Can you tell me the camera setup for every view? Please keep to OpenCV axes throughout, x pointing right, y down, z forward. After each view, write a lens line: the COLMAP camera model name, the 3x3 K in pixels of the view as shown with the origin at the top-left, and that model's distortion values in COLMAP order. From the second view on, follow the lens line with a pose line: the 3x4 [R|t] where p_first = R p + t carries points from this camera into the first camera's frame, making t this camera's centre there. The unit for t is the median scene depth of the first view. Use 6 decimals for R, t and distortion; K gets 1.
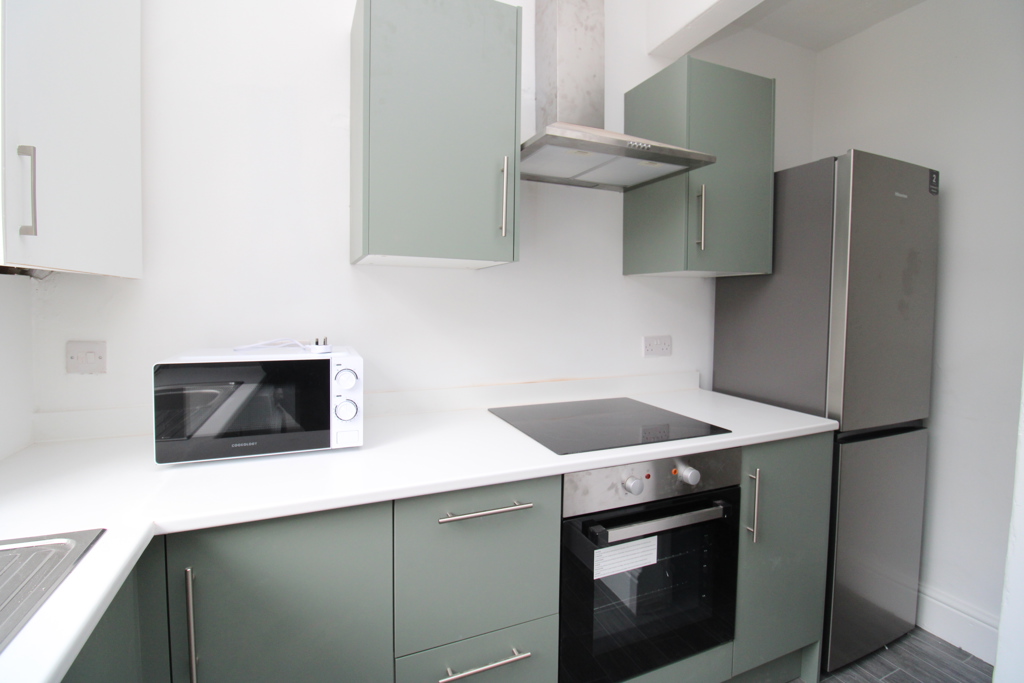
lens RADIAL K [[472.0, 0, 513.6], [0, 472.0, 326.0], [0, 0, 1]] dist [-0.018439, -0.000927]
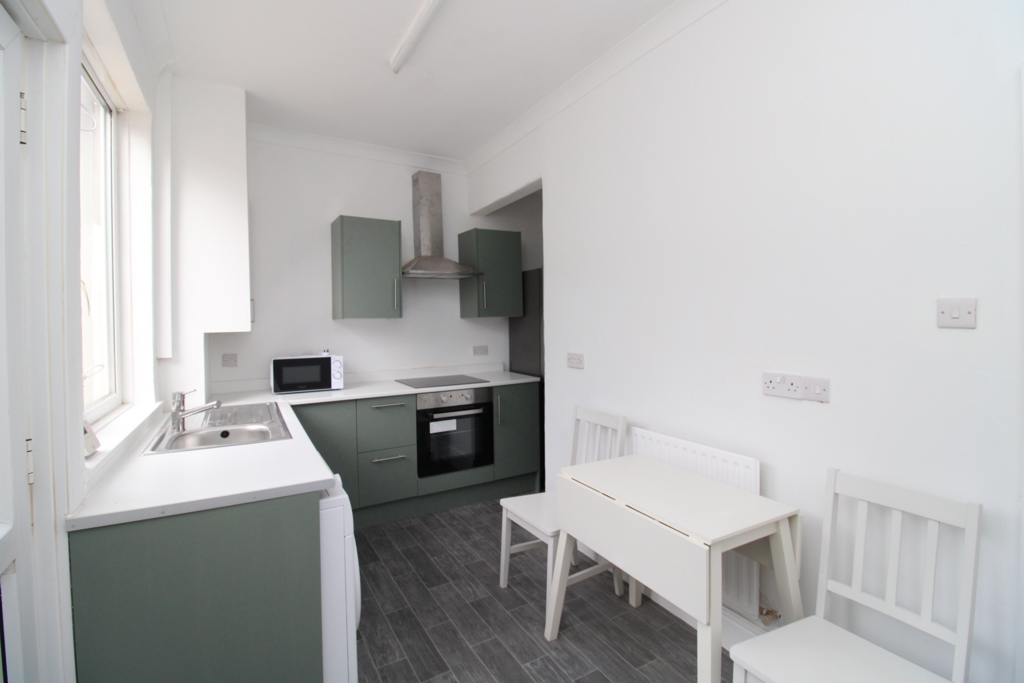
lens RADIAL K [[472.0, 0, 513.6], [0, 472.0, 326.0], [0, 0, 1]] dist [-0.018439, -0.000927]
pose [[0.993619, -0.029088, 0.108972, 0.357996], [0.033631, 0.998630, -0.040084, 0.033822], [-0.107657, 0.043493, 0.993236, -1.753080]]
